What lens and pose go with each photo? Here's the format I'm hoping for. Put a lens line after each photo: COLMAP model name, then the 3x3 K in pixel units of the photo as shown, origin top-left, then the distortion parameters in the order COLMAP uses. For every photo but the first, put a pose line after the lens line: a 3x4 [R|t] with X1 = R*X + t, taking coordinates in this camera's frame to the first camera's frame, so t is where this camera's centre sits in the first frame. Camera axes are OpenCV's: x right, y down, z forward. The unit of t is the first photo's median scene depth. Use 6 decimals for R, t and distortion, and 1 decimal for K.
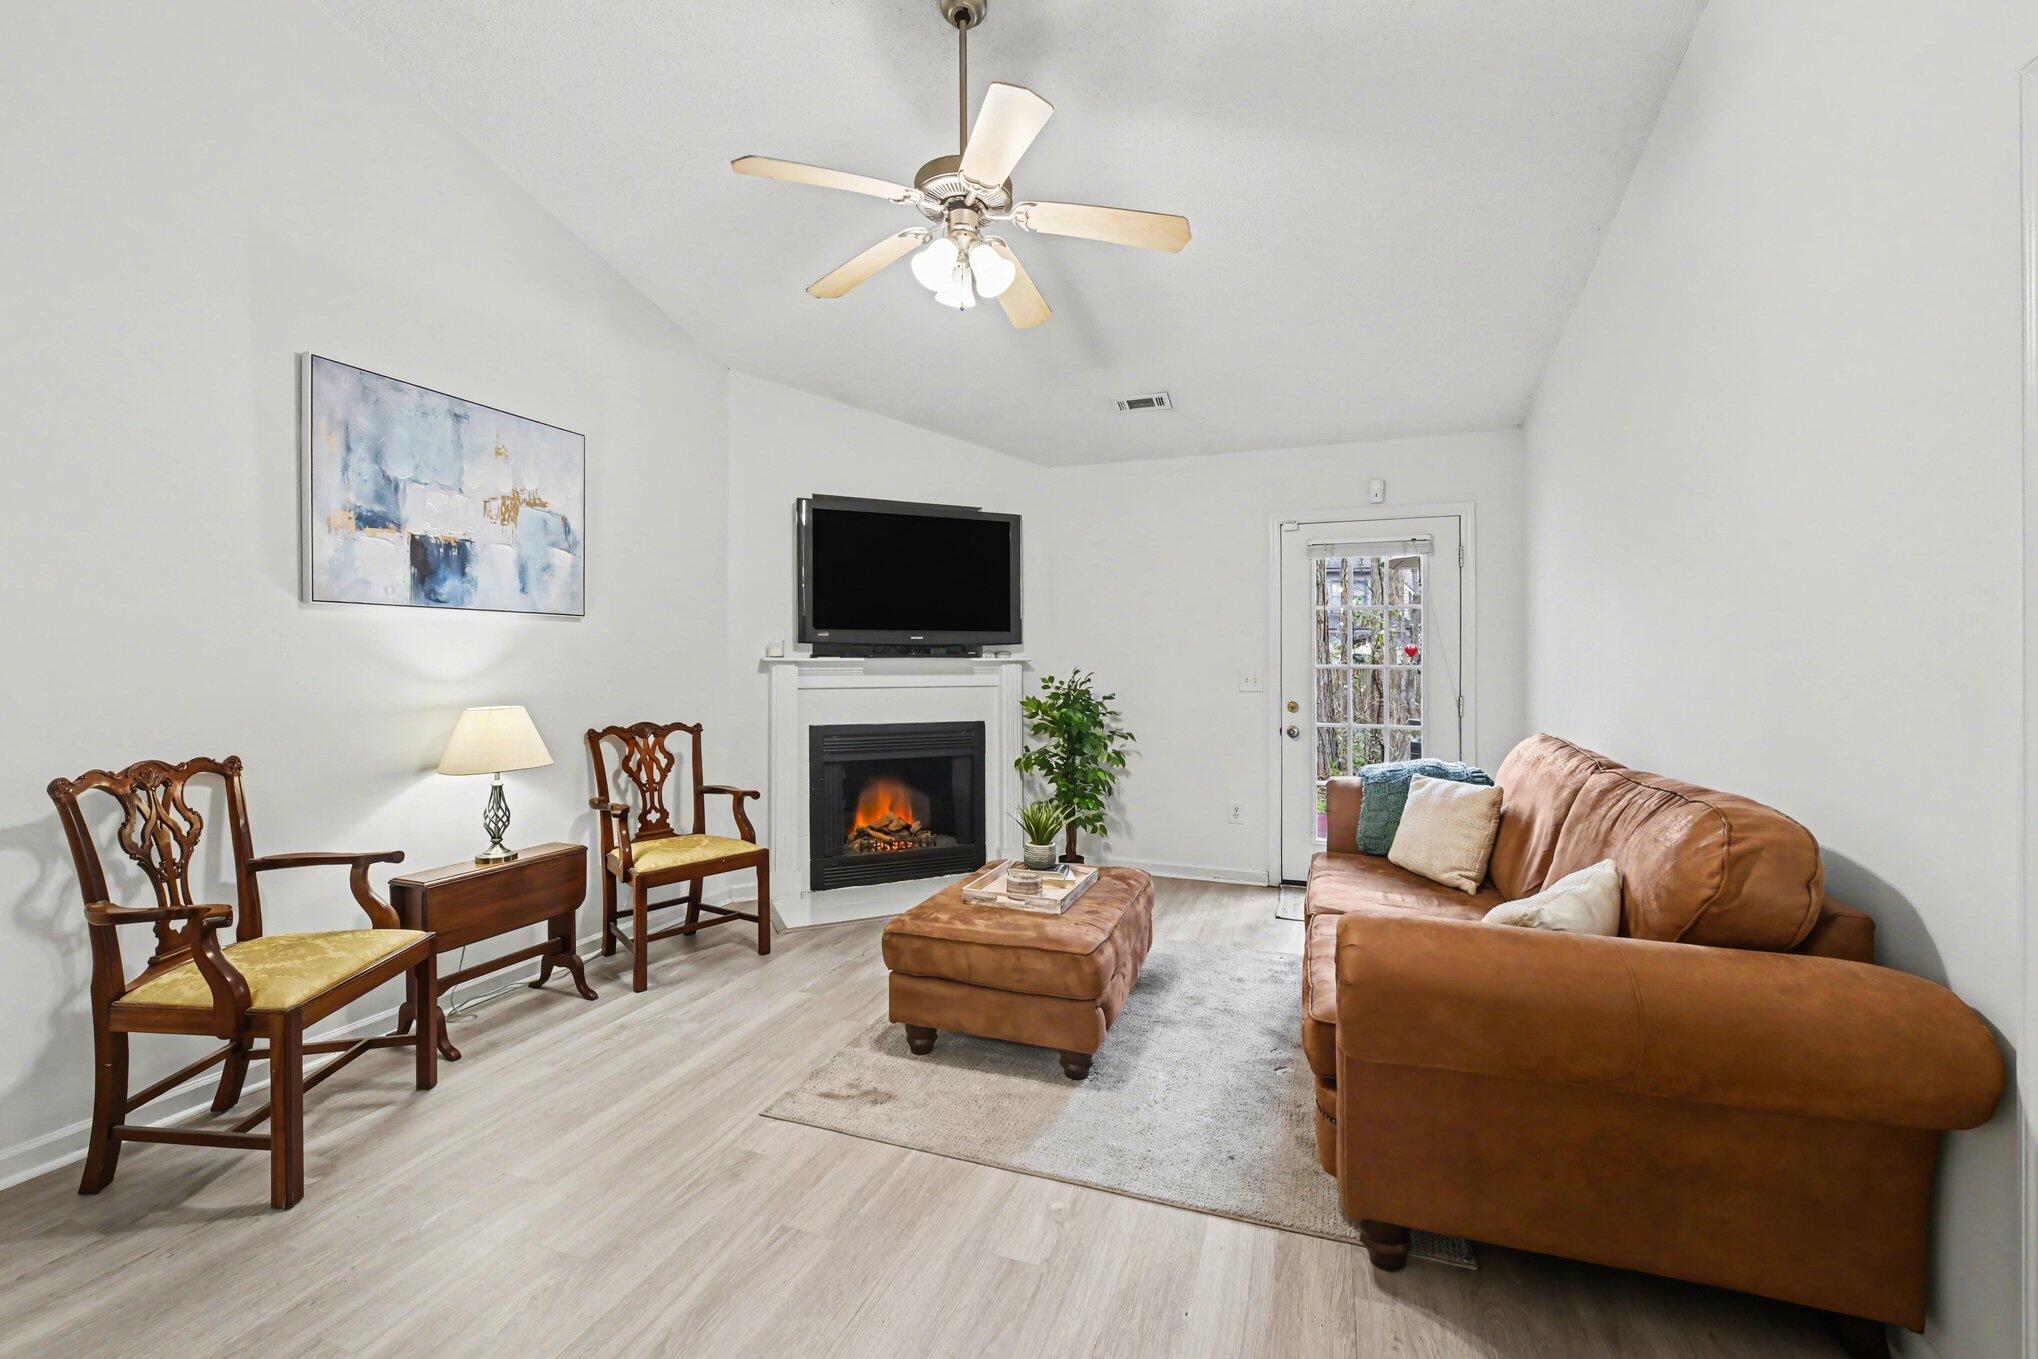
lens RADIAL K [[855.4, 0, 1040.4], [0, 855.4, 674.5], [0, 0, 1]] dist [-0.005521, -0.000531]
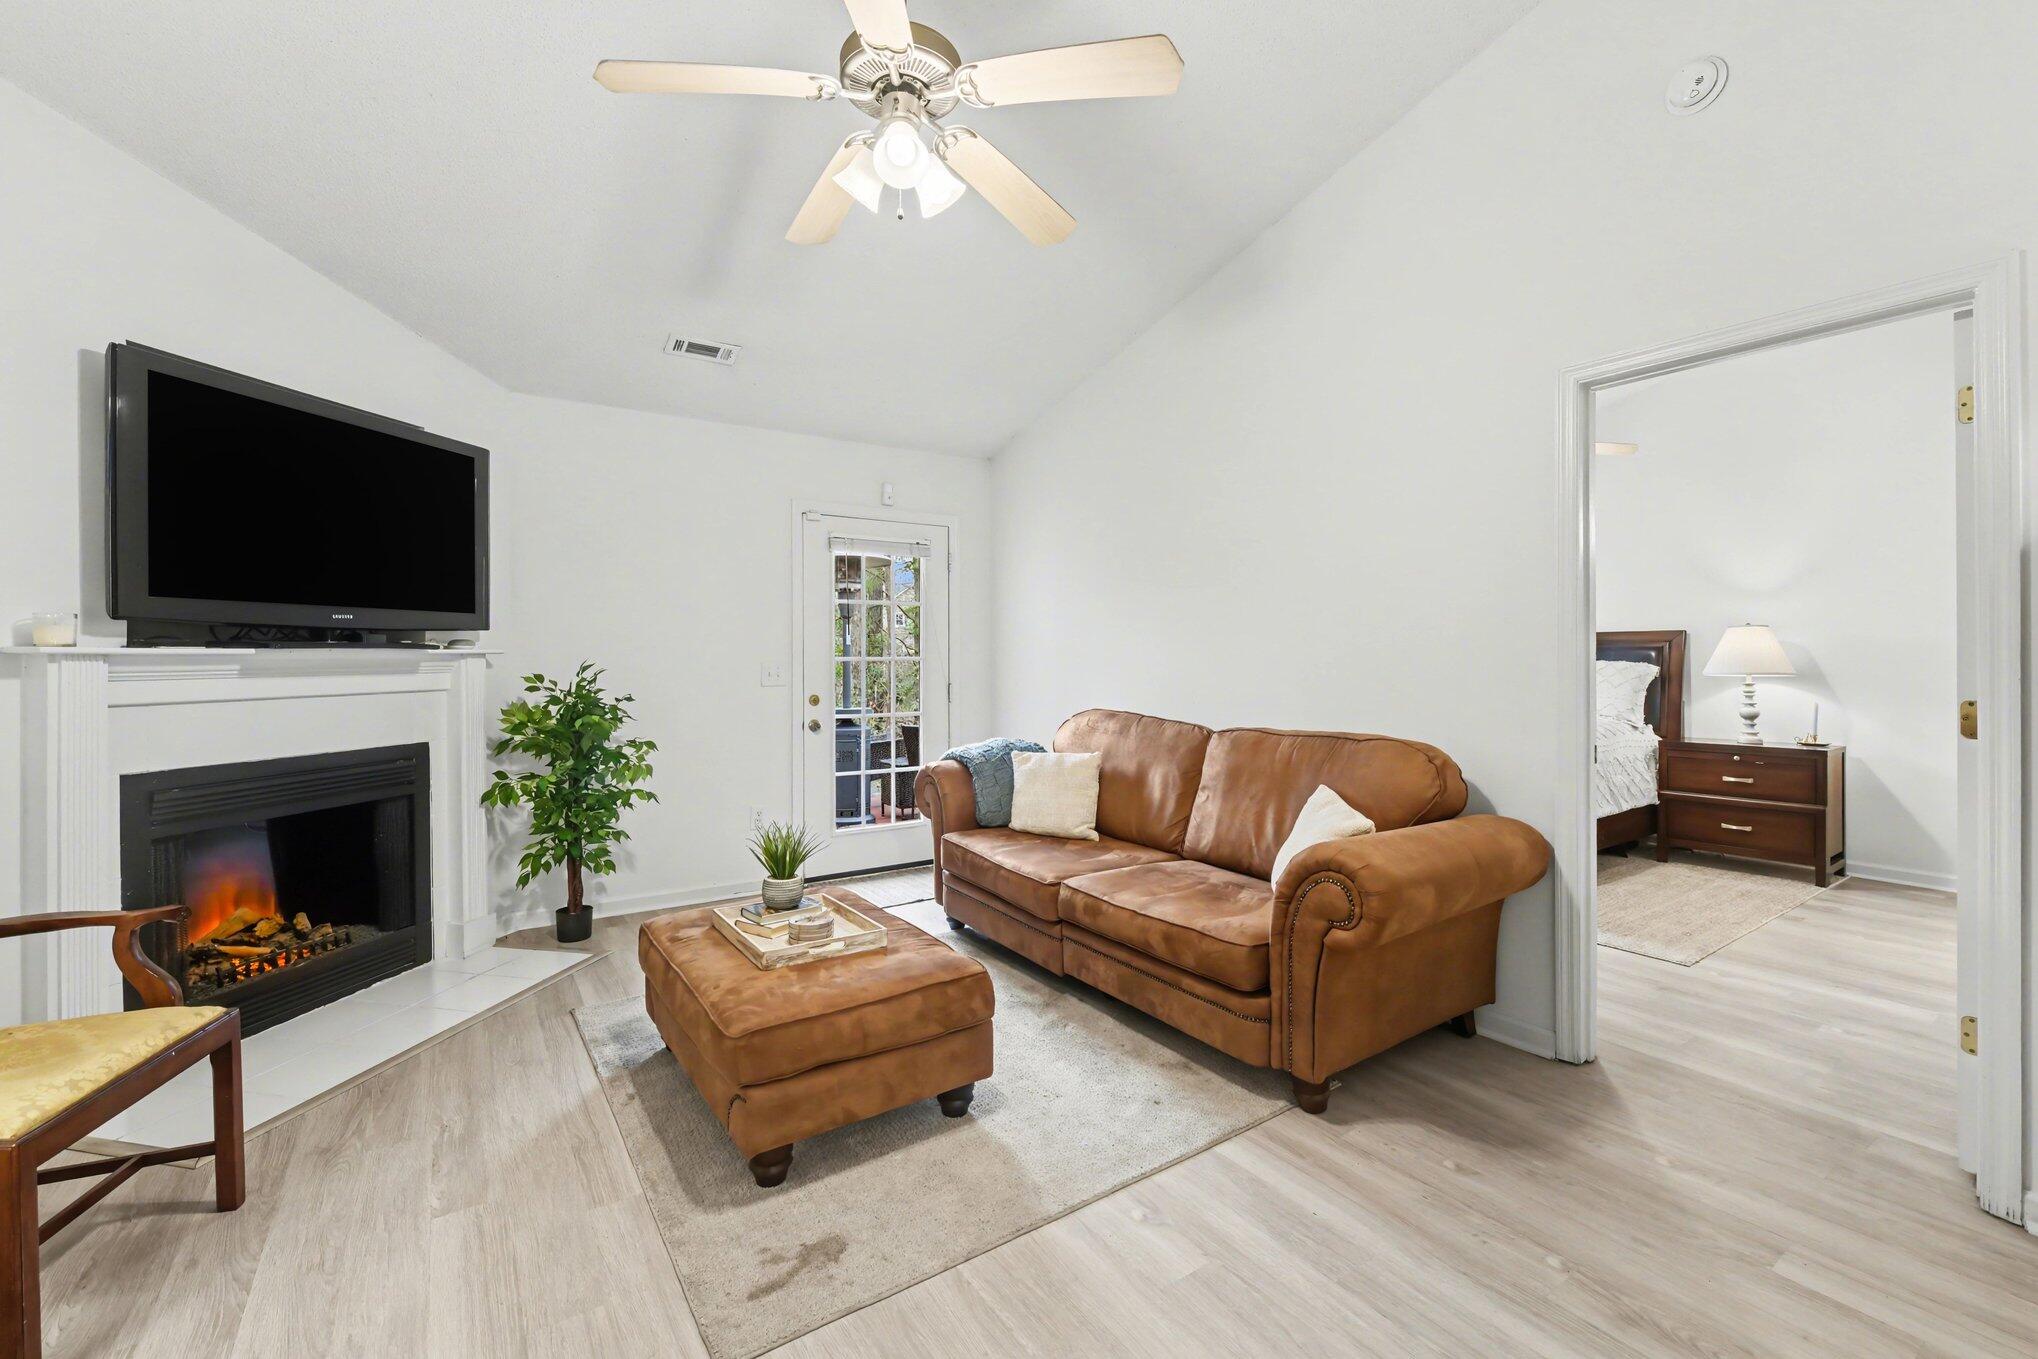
lens RADIAL K [[855.4, 0, 1024.3], [0, 855.4, 666.3], [0, 0, 1]] dist [-0.005521, -0.000531]
pose [[0.584550, -0.012187, 0.811266, -0.360189], [0.014458, 0.999885, 0.004602, -0.002271], [-0.811229, 0.009039, 0.584659, 0.231066]]
